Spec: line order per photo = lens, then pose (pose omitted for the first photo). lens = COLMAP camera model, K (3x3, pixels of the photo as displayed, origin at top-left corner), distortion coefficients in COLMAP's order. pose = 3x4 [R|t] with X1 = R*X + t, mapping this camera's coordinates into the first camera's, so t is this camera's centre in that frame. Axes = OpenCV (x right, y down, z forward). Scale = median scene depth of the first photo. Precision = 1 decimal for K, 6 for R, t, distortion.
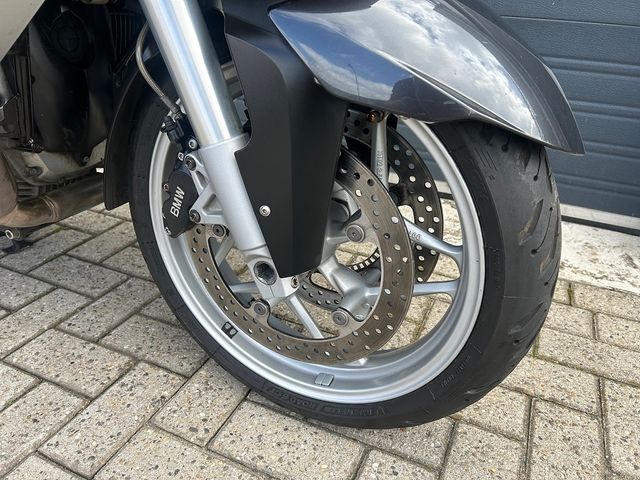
lens RADIAL K [[484.6, 0, 321.8], [0, 484.6, 240.3], [0, 0, 1]] dist [0.049129, -0.064264]
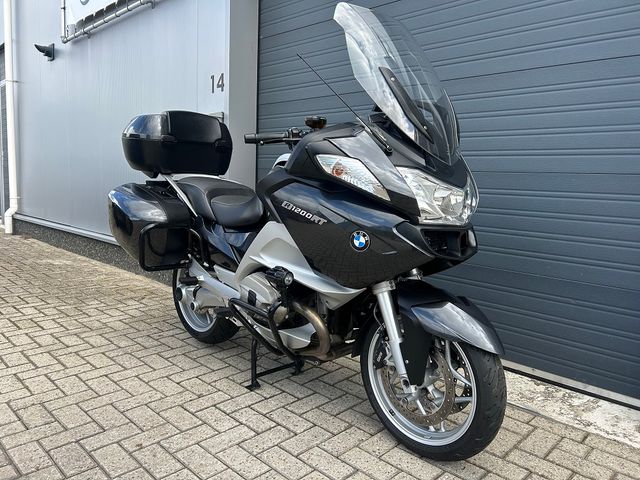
lens RADIAL K [[484.6, 0, 321.8], [0, 484.6, 240.3], [0, 0, 1]] dist [0.049129, -0.064264]
pose [[0.935986, 0.025376, -0.351122, 0.329039], [-0.144310, 0.937402, -0.316942, 0.202415], [0.321099, 0.347324, 0.881057, -1.629055]]
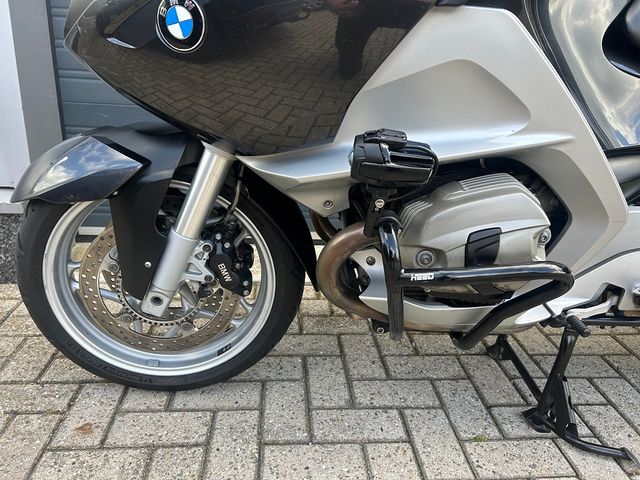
lens RADIAL K [[484.6, 0, 321.8], [0, 484.6, 240.3], [0, 0, 1]] dist [0.049129, -0.064264]
pose [[0.872693, -0.164885, 0.459586, -2.308014], [0.206889, 0.977455, -0.042175, -0.468054], [-0.442270, 0.131889, 0.887131, 0.227299]]
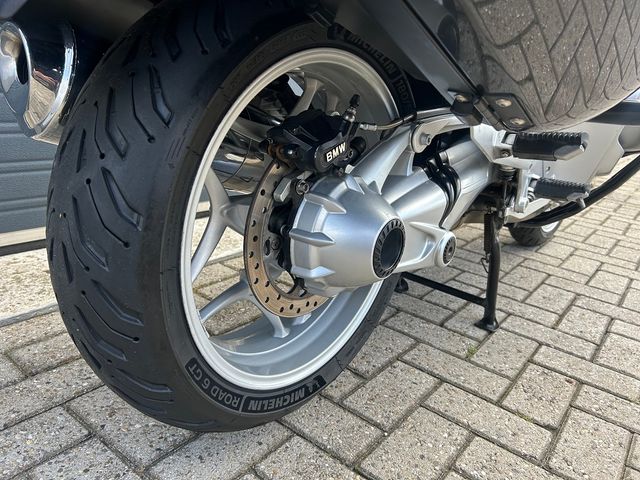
lens RADIAL K [[484.6, 0, 321.8], [0, 484.6, 240.3], [0, 0, 1]] dist [0.049129, -0.064264]
pose [[0.244919, -0.318608, 0.915698, -2.681404], [0.368529, 0.904168, 0.216027, -0.642608], [-0.896773, 0.284552, 0.338864, 1.176515]]
